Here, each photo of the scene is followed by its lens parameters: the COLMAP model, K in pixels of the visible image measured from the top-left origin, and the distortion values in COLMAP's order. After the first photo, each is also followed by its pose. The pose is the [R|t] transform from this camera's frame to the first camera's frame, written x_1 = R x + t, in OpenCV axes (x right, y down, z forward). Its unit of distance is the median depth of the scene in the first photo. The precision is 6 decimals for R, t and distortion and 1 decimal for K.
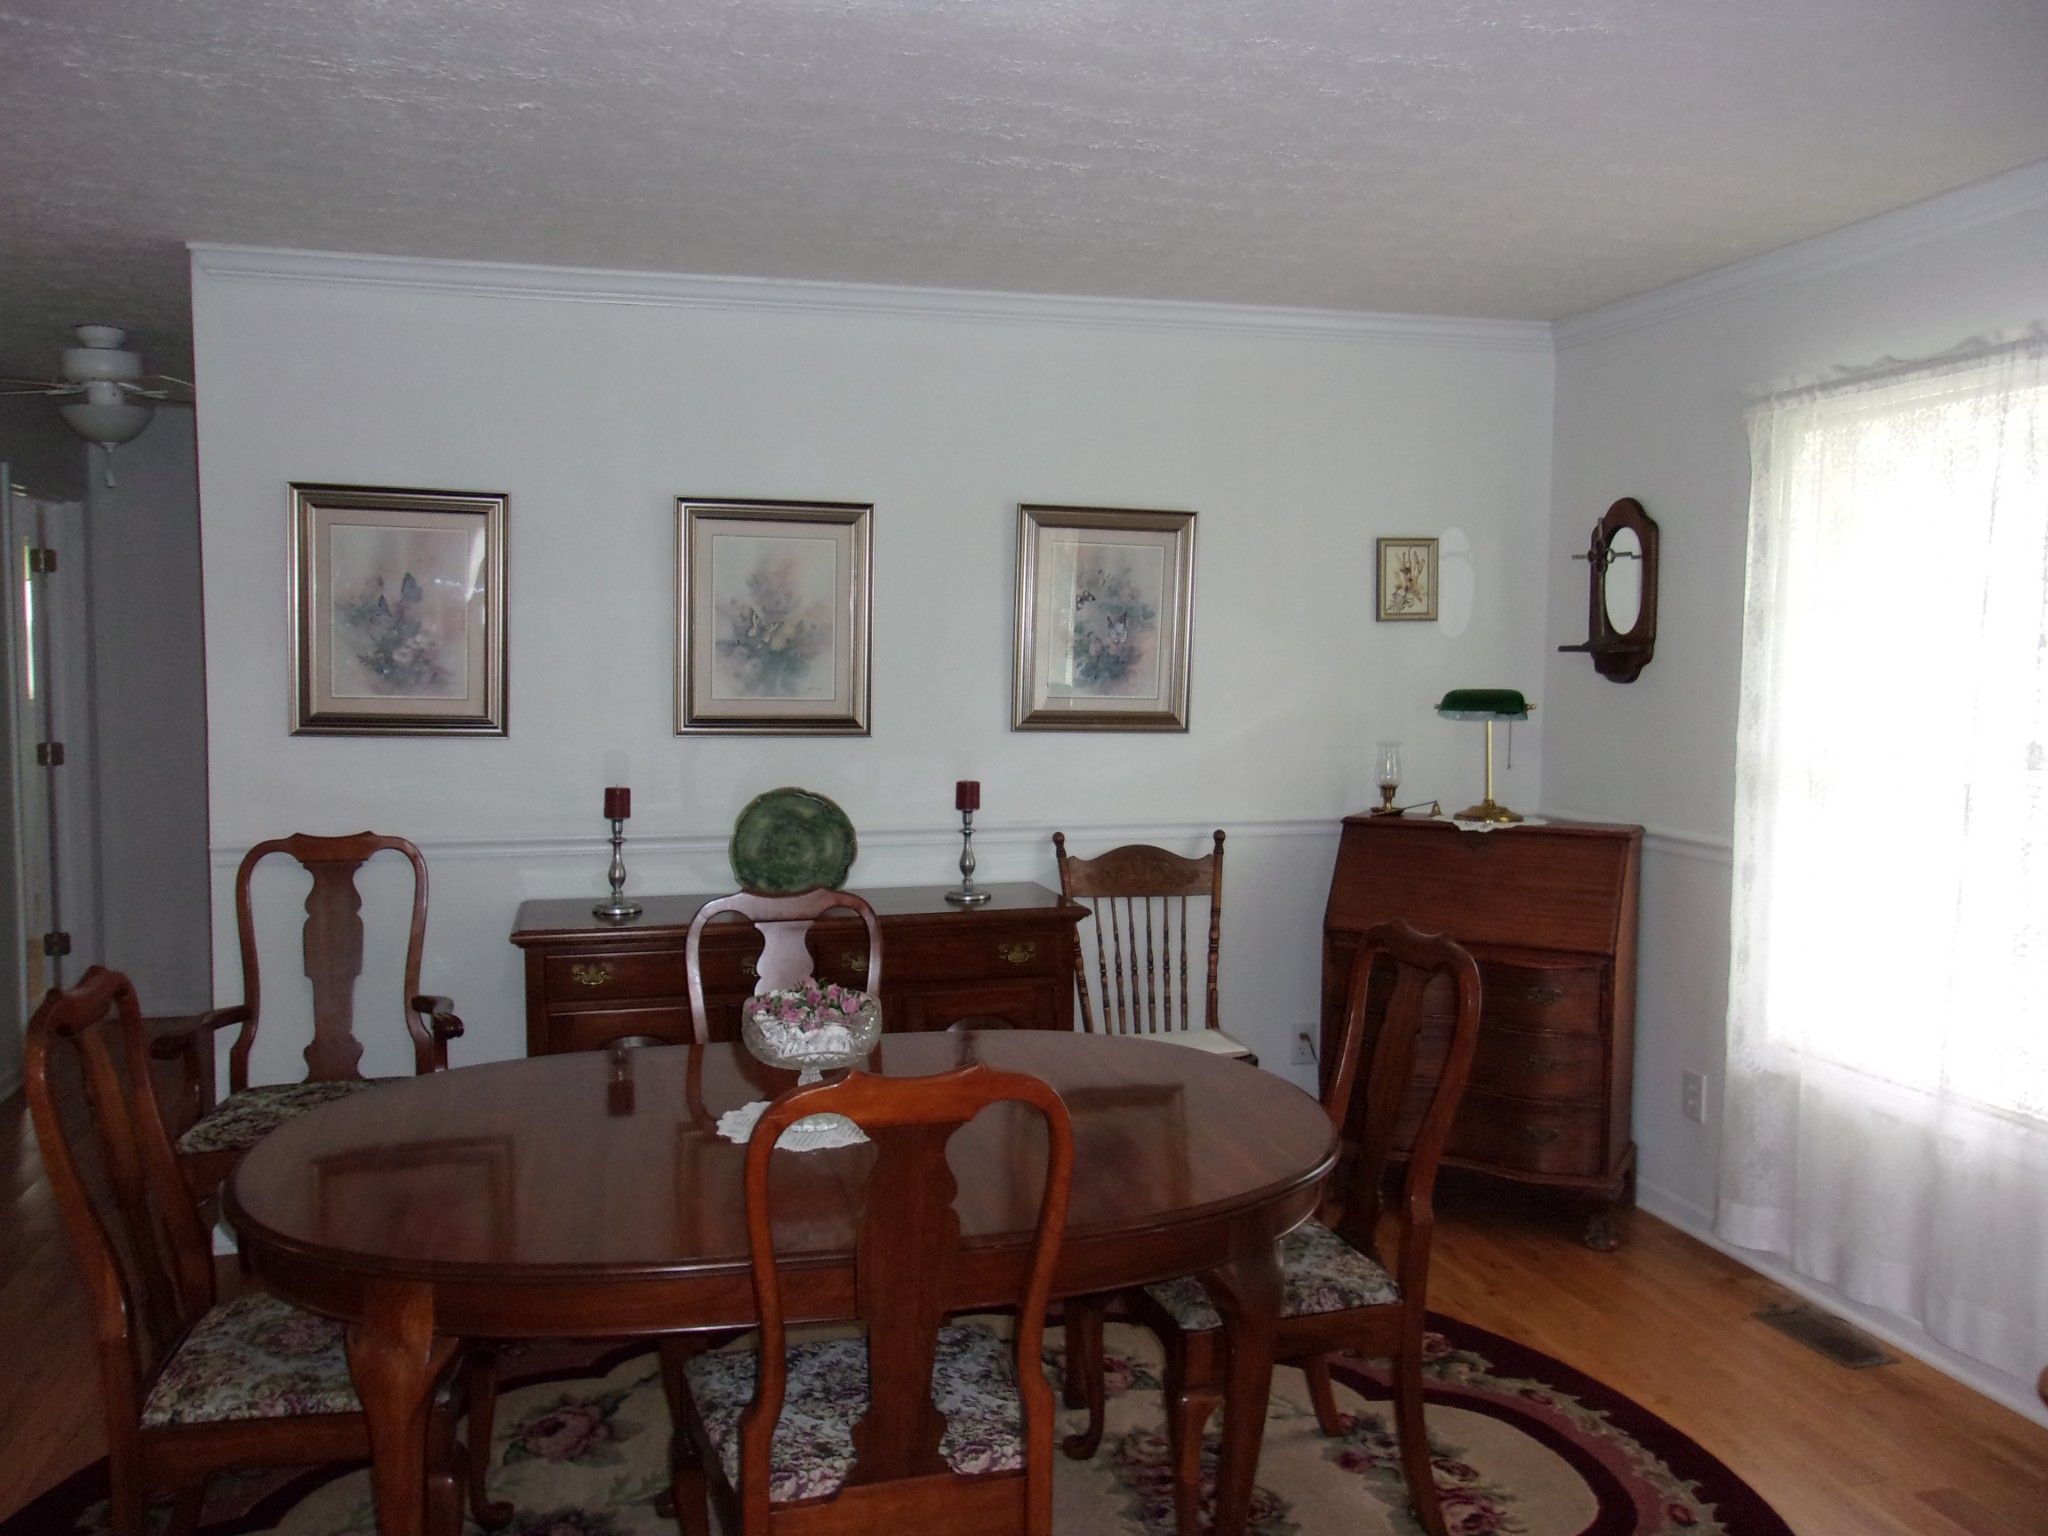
lens RADIAL K [[1647.2, 0, 1025.1], [0, 1647.2, 731.8], [0, 0, 1]] dist [0.015038, 0.005282]
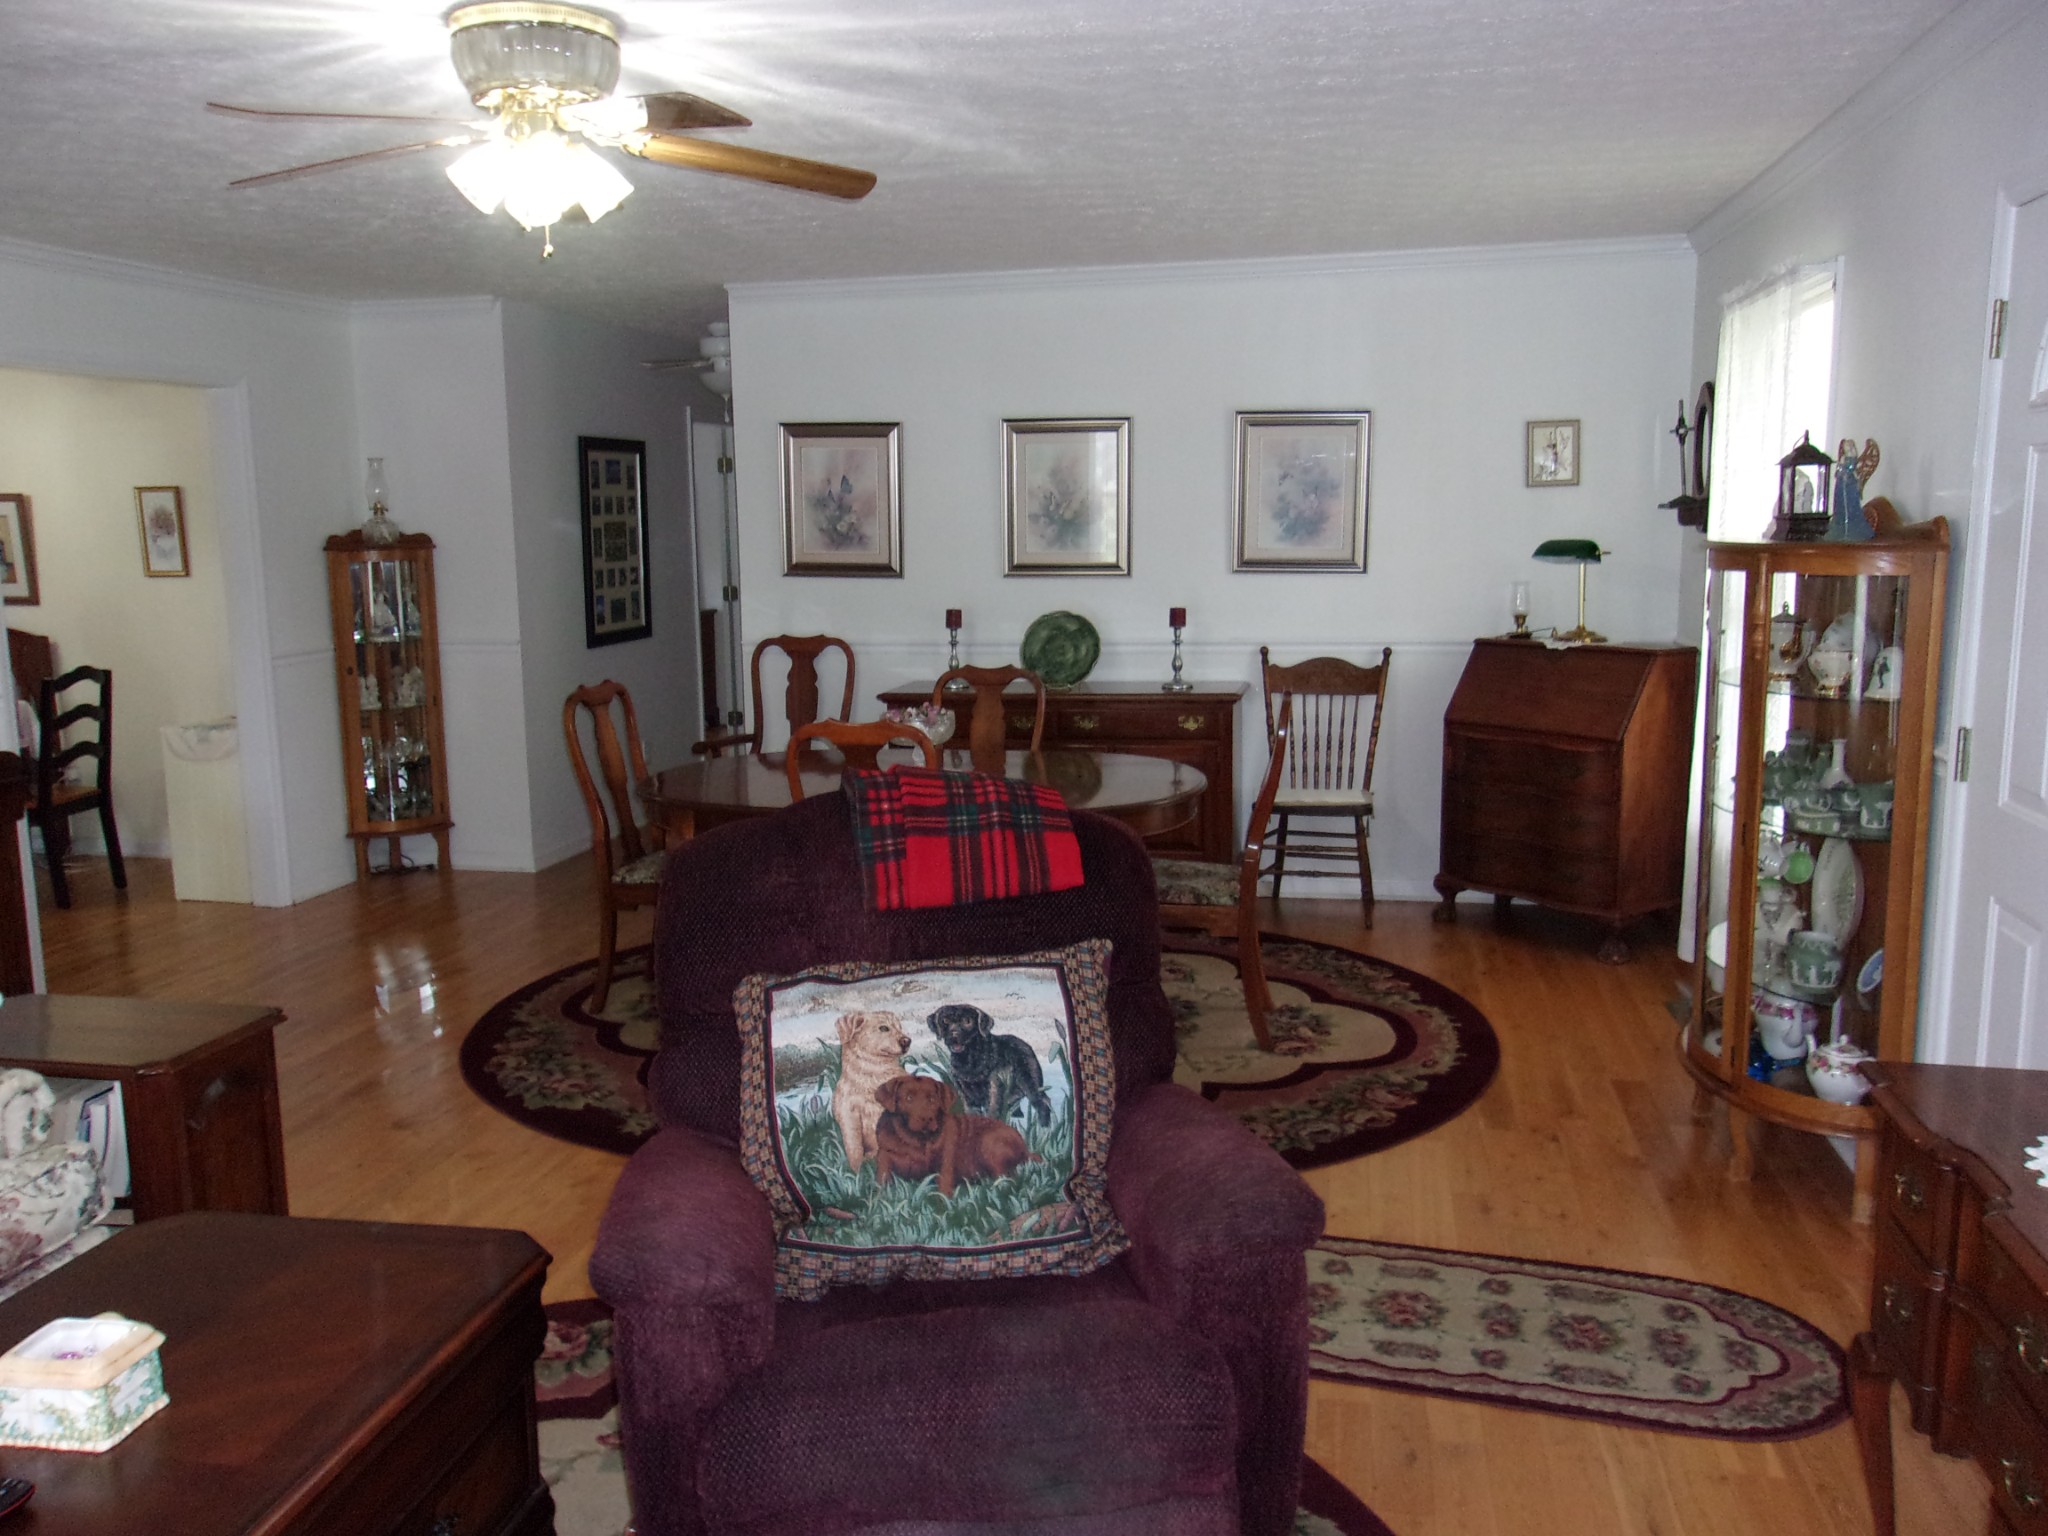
lens RADIAL K [[1645.1, 0, 1024.0], [0, 1645.1, 768.0], [0, 0, 1]] dist [0.009169, -0.053236]
pose [[0.893492, 0.049452, -0.446348, 0.490249], [-0.002214, 0.994391, 0.105740, 0.017182], [0.449073, -0.093489, 0.888590, -0.362678]]
